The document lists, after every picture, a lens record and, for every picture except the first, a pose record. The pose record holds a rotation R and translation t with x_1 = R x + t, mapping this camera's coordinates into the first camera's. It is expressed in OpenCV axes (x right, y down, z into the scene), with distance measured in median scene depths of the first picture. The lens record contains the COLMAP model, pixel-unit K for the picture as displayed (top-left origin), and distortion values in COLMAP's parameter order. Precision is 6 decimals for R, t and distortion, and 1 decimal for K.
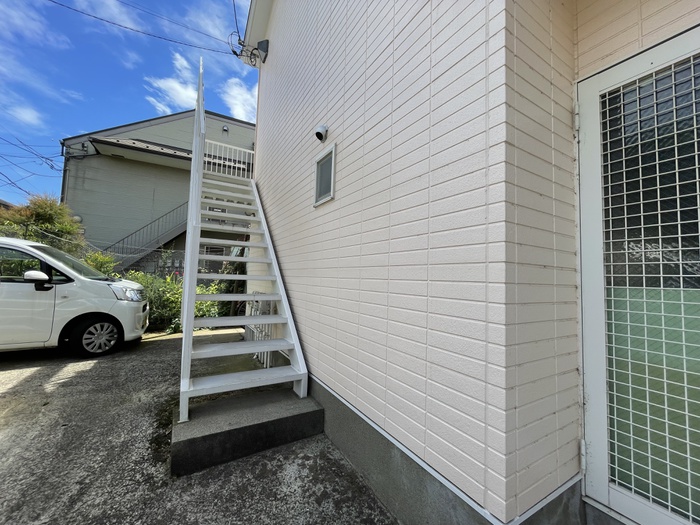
lens RADIAL K [[277.9, 0, 348.8], [0, 277.9, 259.2], [0, 0, 1]] dist [0.000730, -0.000111]
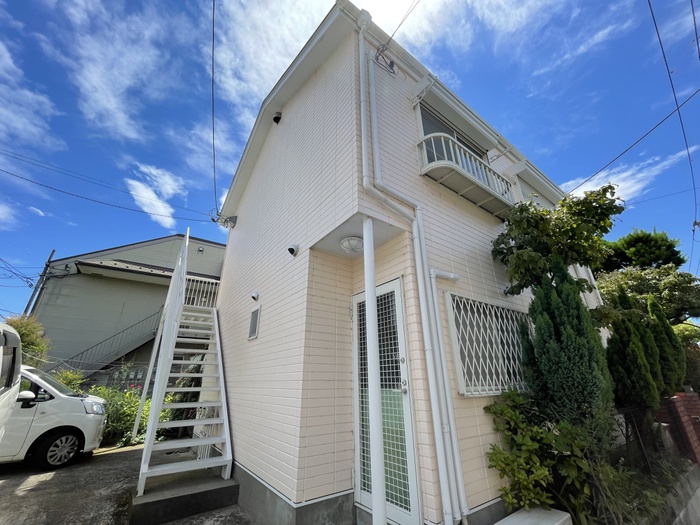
lens RADIAL K [[290.7, 0, 351.2], [0, 290.7, 259.9], [0, 0, 1]] dist [0.001261, 0.002779]
pose [[0.996092, -0.001431, 0.088307, 0.228478], [0.029816, 0.946615, -0.320984, -0.049098], [-0.083133, 0.322363, 0.942959, -0.558765]]
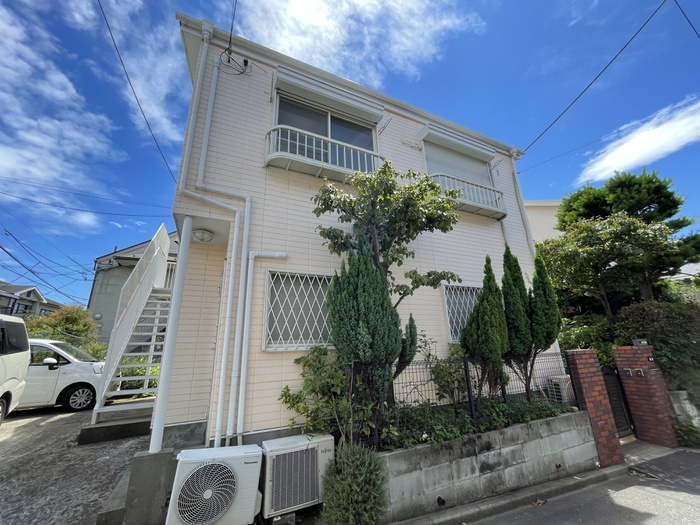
lens RADIAL K [[277.9, 0, 348.8], [0, 277.9, 259.2], [0, 0, 1]] dist [0.000730, -0.000111]
pose [[0.993150, -0.091283, -0.072937, 0.897021], [0.072050, 0.969865, -0.232746, -0.018893], [0.091985, 0.225897, 0.969799, -0.649281]]
